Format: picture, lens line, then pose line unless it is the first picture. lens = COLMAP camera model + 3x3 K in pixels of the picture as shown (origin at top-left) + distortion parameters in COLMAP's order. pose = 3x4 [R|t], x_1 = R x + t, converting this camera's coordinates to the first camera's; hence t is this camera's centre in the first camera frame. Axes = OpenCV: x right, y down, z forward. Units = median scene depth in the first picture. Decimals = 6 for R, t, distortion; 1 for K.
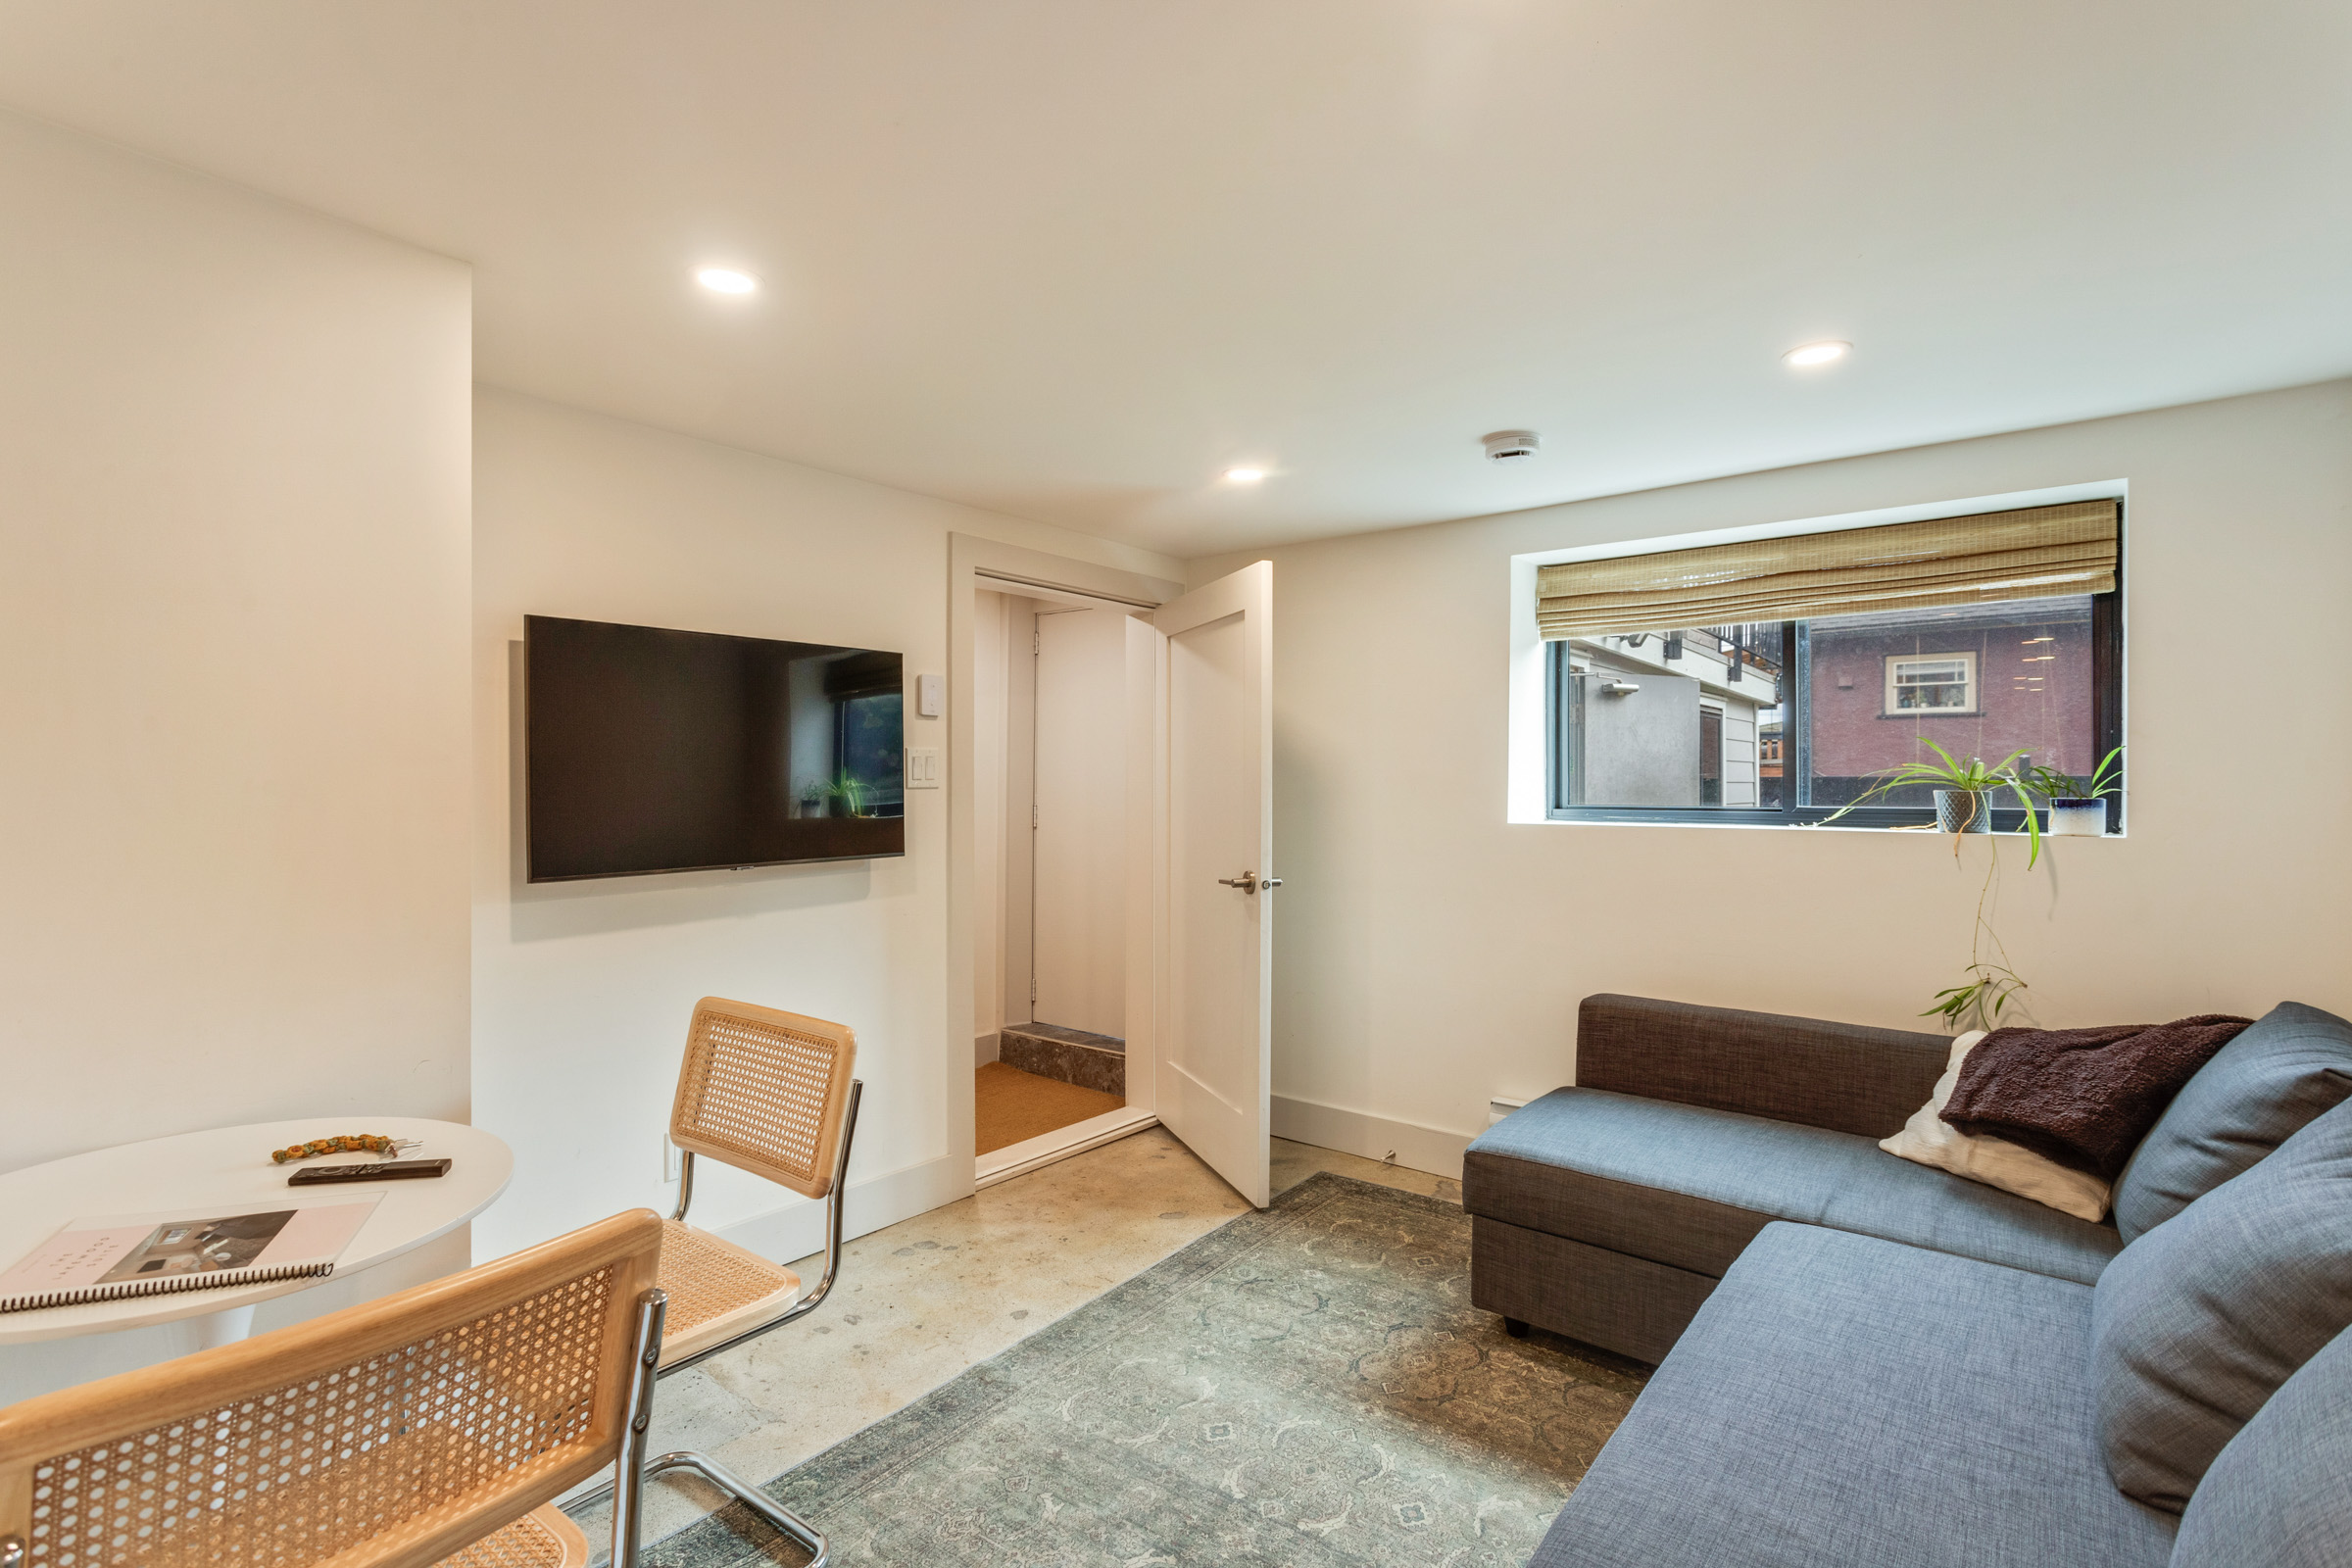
lens RADIAL K [[1130.7, 0, 1175.5], [0, 1130.7, 782.0], [0, 0, 1]] dist [0.001218, 0.000164]
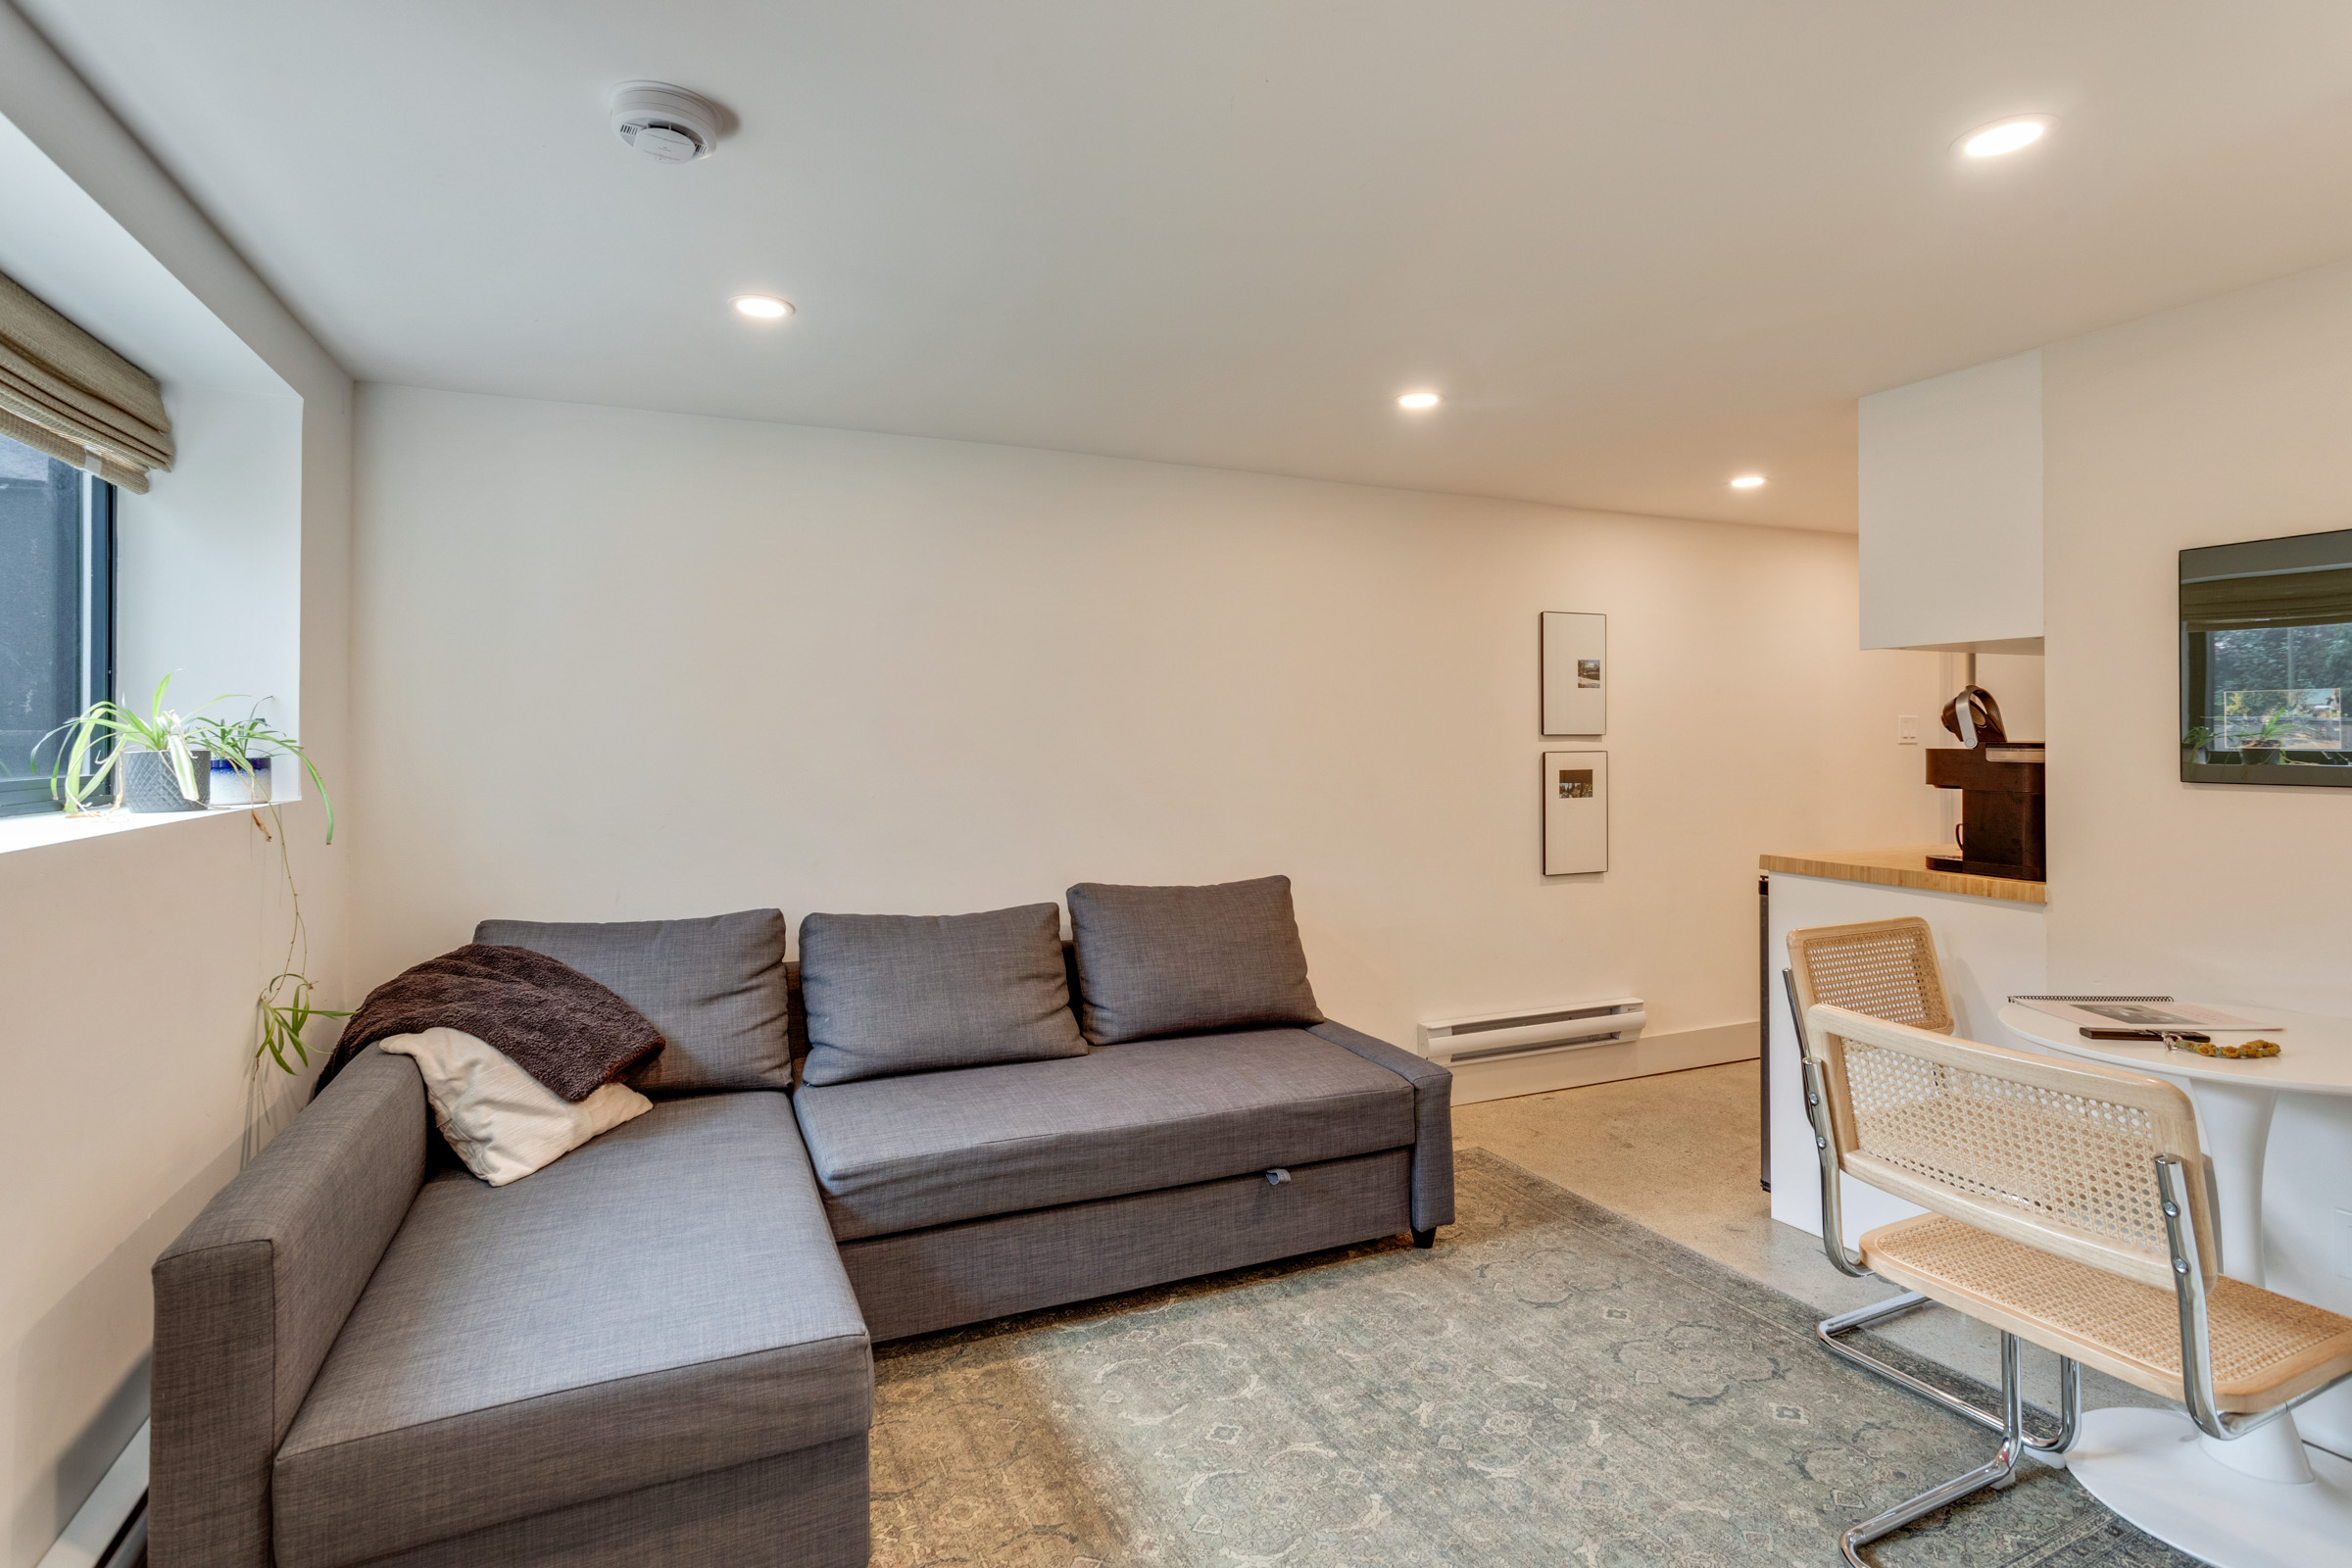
lens RADIAL K [[1130.7, 0, 1184.0], [0, 1130.7, 761.2], [0, 0, 1]] dist [0.001218, 0.000164]
pose [[-0.889071, -0.007616, 0.457705, -0.230873], [-0.003247, 0.999941, 0.010332, 0.017059], [-0.457757, 0.007700, -0.889044, 1.945194]]
